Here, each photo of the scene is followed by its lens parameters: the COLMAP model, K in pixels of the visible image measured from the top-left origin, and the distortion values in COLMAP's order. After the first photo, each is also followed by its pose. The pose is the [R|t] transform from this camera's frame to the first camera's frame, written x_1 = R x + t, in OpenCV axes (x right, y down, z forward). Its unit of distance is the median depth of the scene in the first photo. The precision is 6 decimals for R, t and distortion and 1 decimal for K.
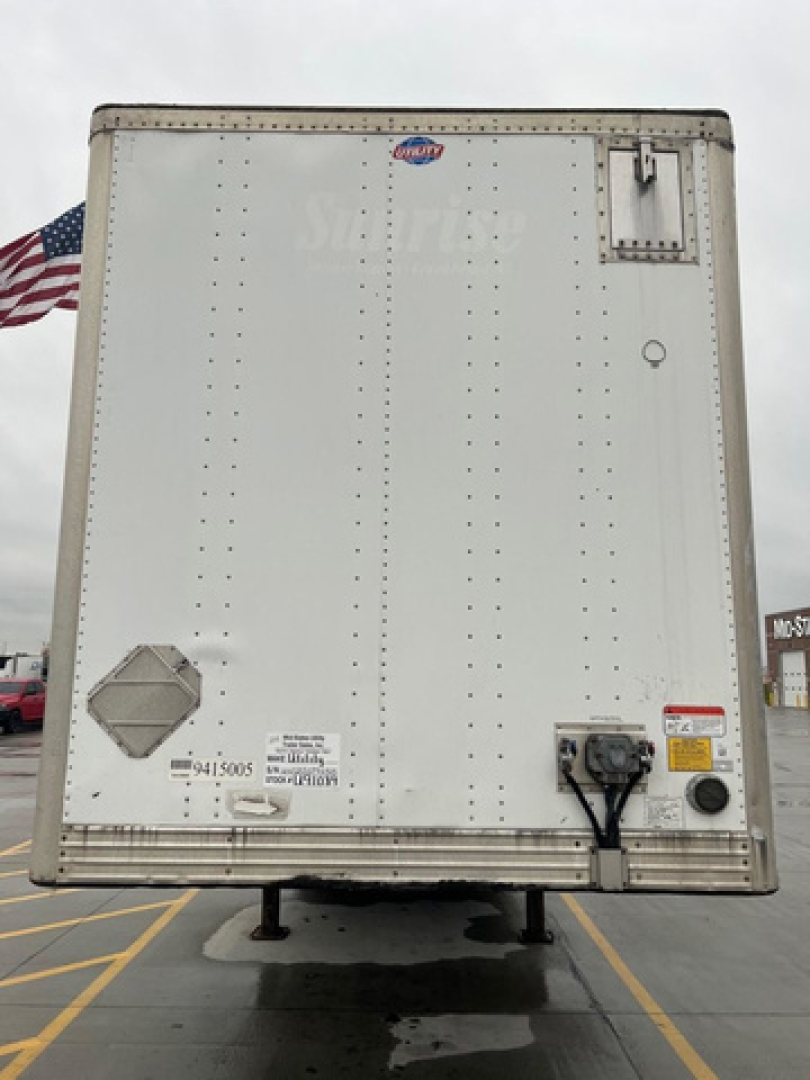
lens RADIAL K [[812.0, 0, 401.5], [0, 812.0, 547.9], [0, 0, 1]] dist [0.053329, -0.052219]
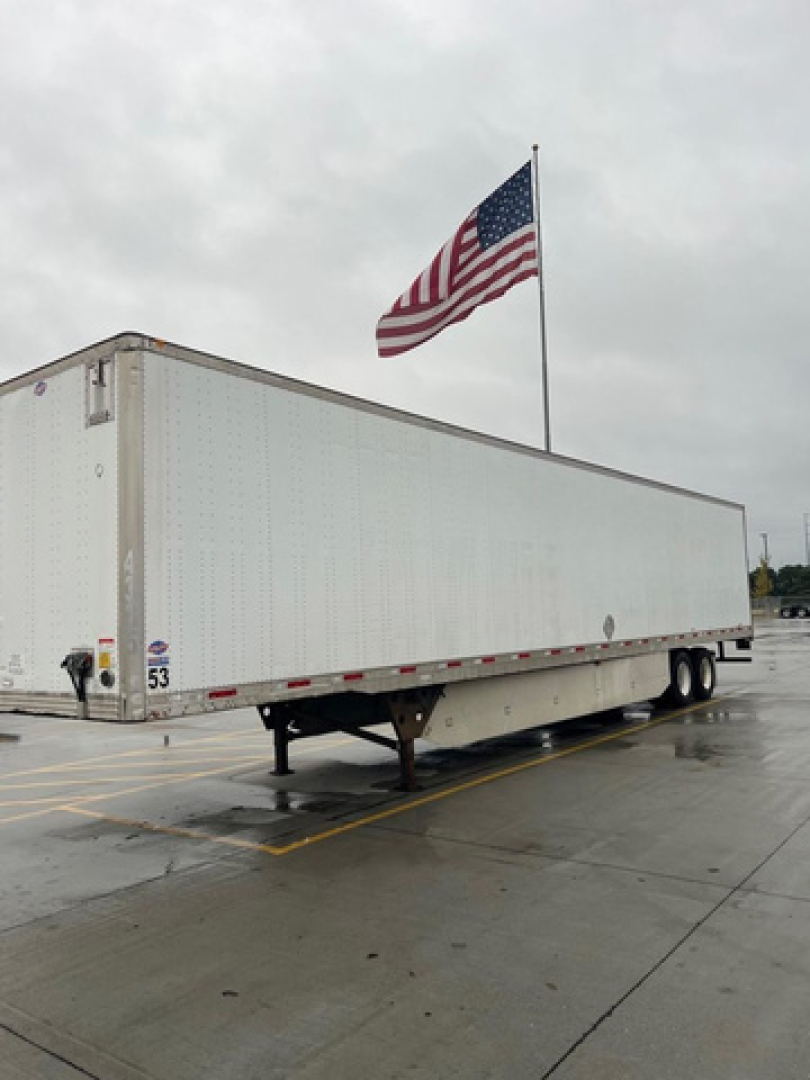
lens RADIAL K [[812.0, 0, 401.5], [0, 812.0, 547.9], [0, 0, 1]] dist [0.053329, -0.052219]
pose [[0.781221, -0.091480, -0.617516, 2.341260], [0.147282, 0.988289, 0.039921, -0.015516], [0.606632, -0.122136, 0.785545, -0.198093]]
